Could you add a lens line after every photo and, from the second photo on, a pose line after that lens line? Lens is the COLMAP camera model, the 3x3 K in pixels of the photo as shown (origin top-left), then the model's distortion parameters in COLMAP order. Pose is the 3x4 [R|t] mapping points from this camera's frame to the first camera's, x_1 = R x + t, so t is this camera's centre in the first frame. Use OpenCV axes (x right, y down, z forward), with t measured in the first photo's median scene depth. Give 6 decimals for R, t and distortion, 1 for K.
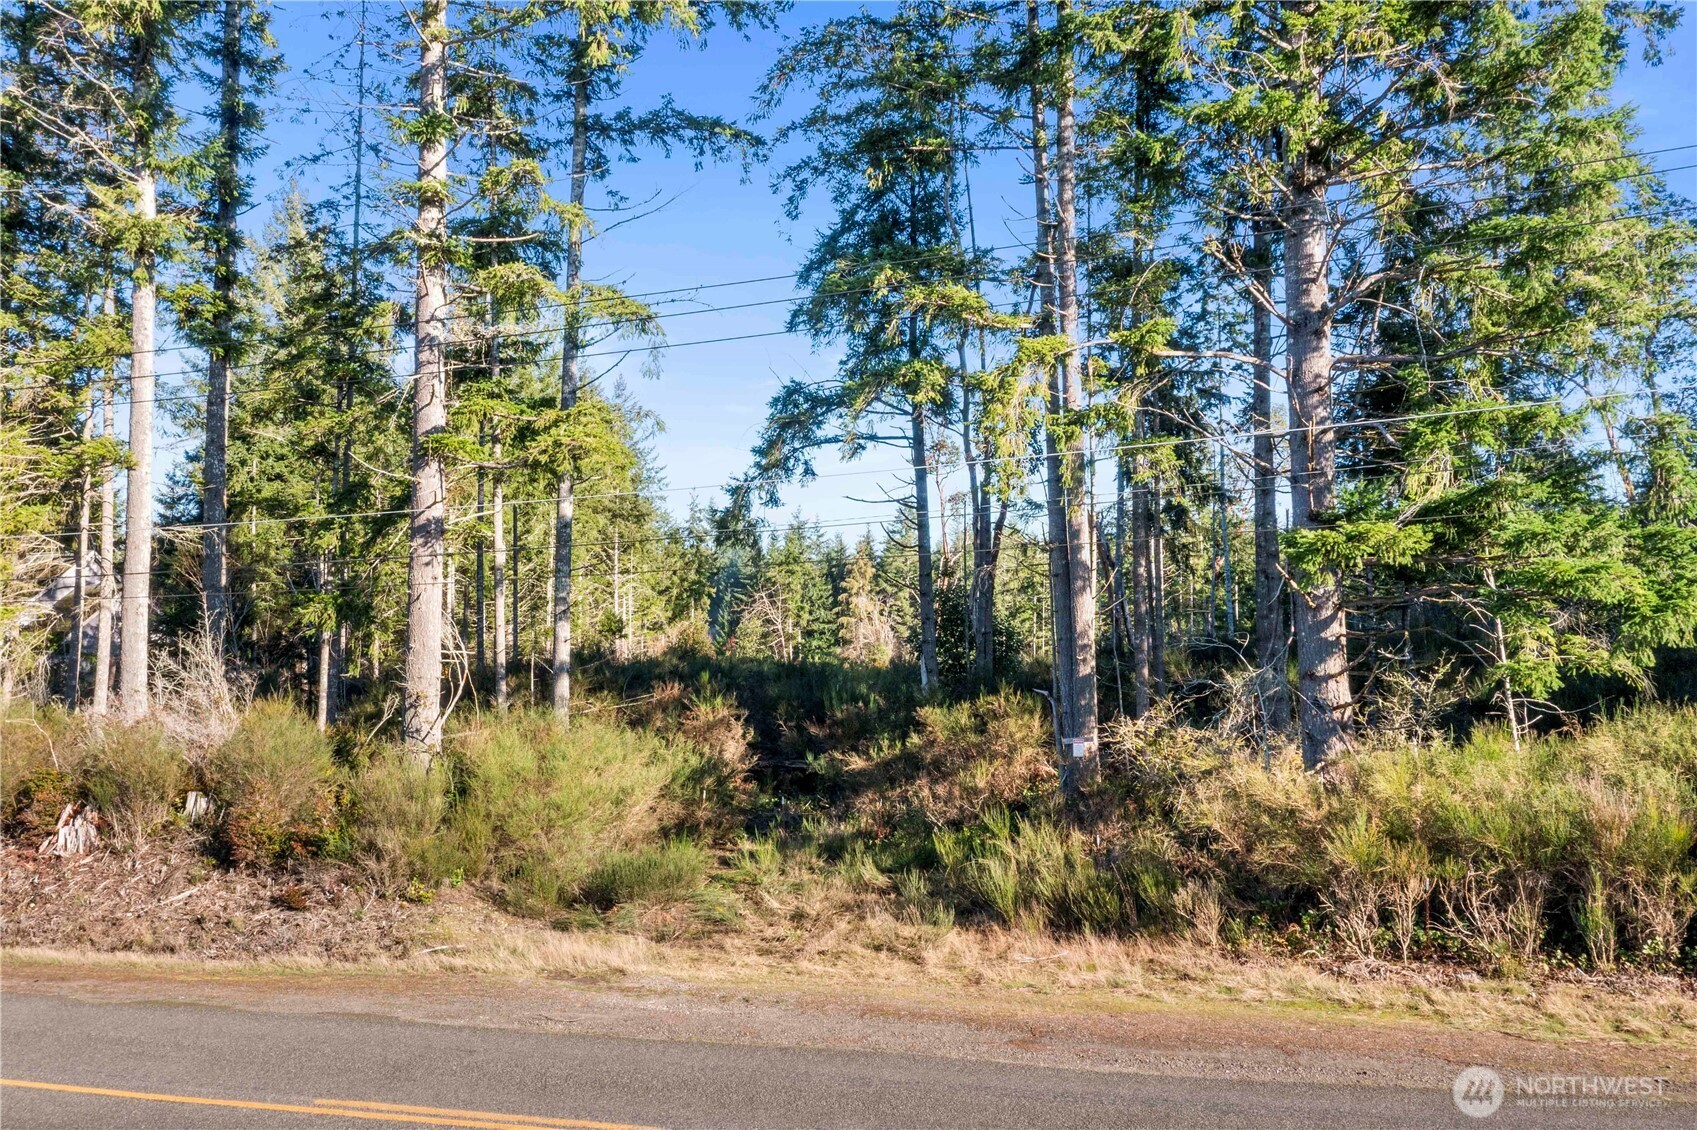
lens RADIAL K [[1411.7, 0, 853.5], [0, 1411.7, 561.3], [0, 0, 1]] dist [0.031167, 0.017452]
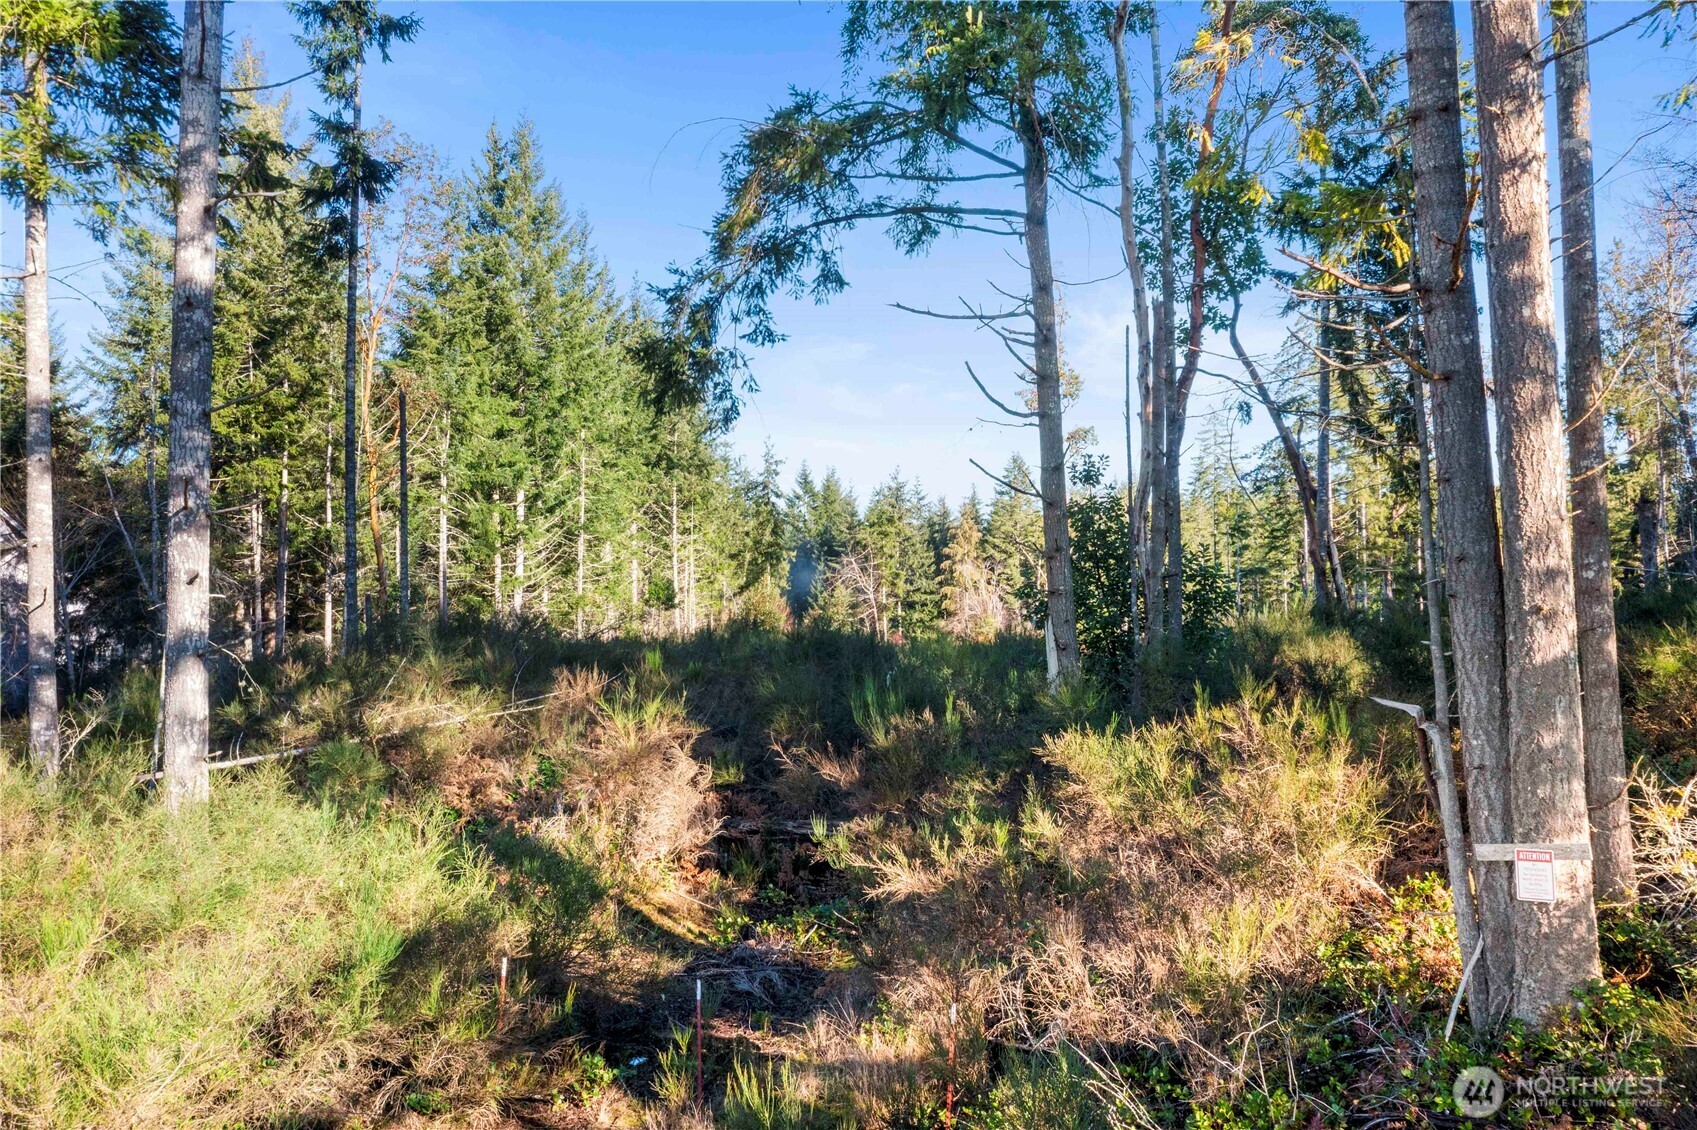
lens RADIAL K [[1411.7, 0, 861.6], [0, 1411.7, 562.7], [0, 0, 1]] dist [0.031167, 0.017452]
pose [[0.997368, -0.010225, -0.071780, 0.005950], [0.011553, 0.999769, 0.018109, 0.012353], [0.071578, -0.018890, 0.997256, 0.162941]]
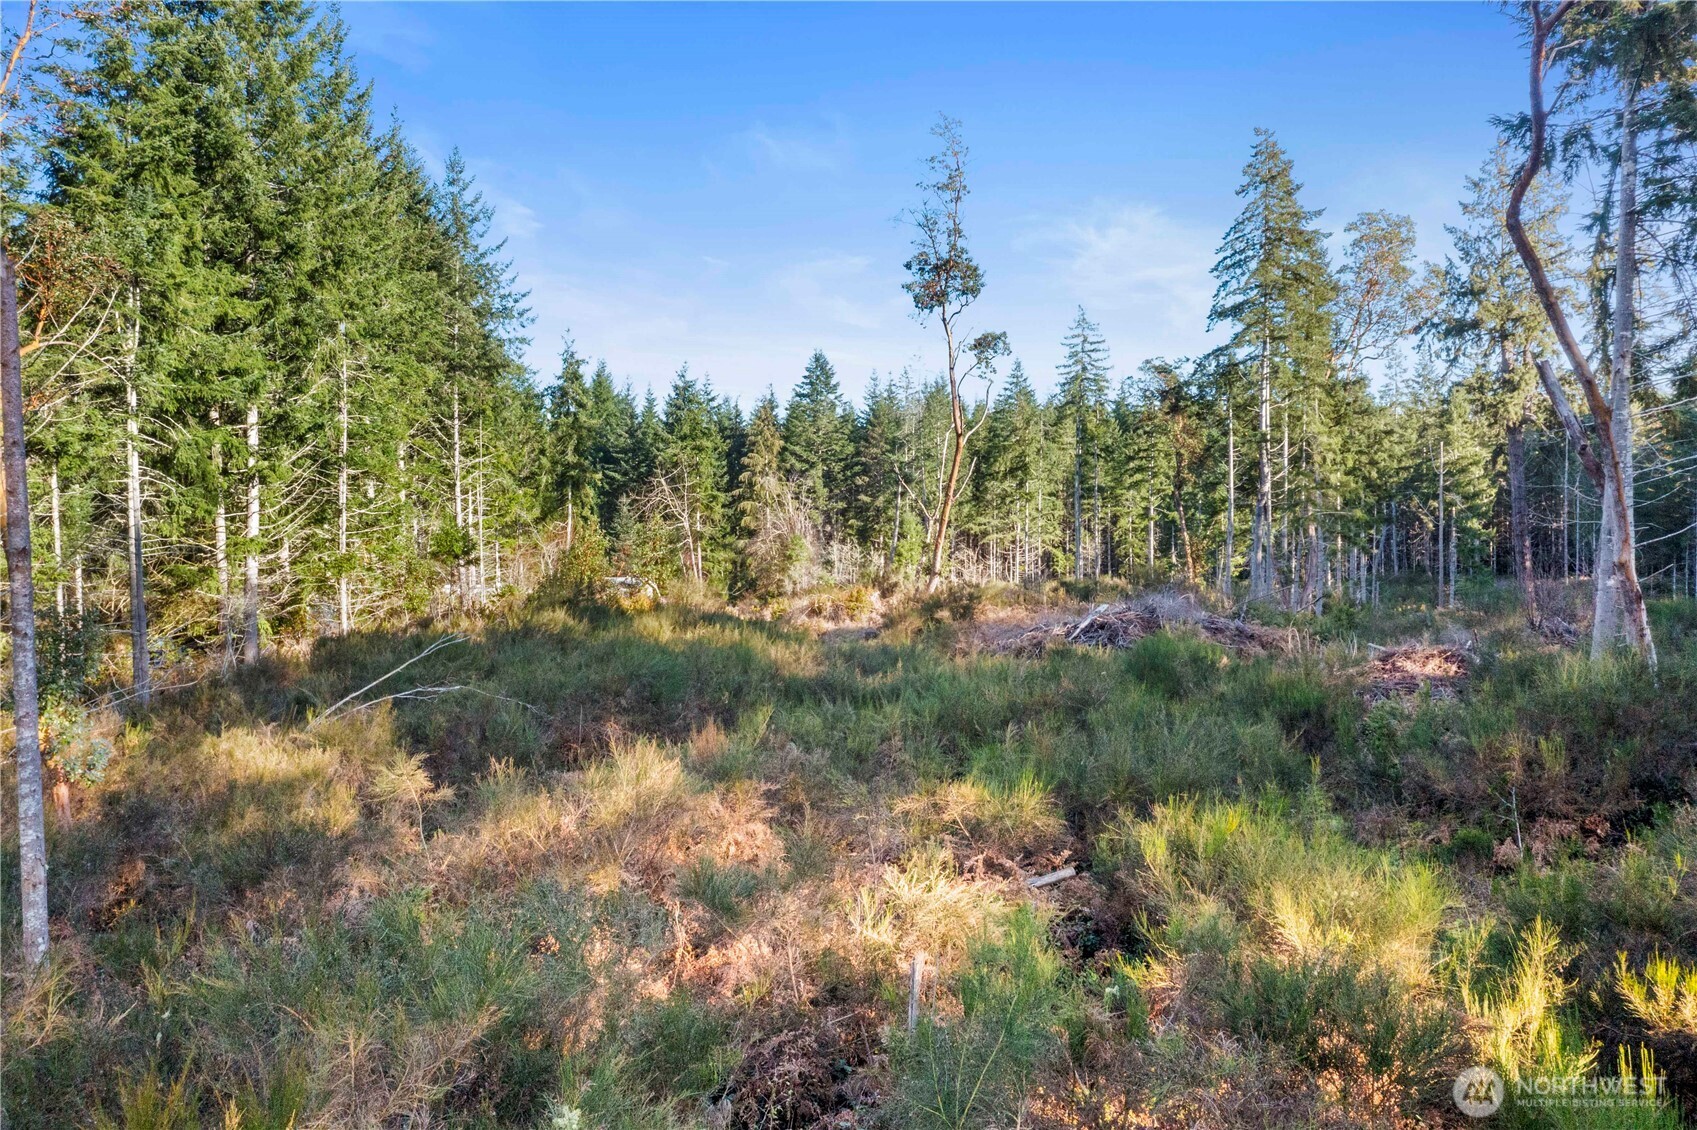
lens RADIAL K [[1411.7, 0, 851.0], [0, 1411.7, 559.9], [0, 0, 1]] dist [0.031167, 0.017452]
pose [[0.994200, -0.007689, 0.107273, -0.058478], [-0.002533, 0.995490, 0.094837, -0.006246], [-0.107518, -0.094558, 0.989696, 0.334080]]
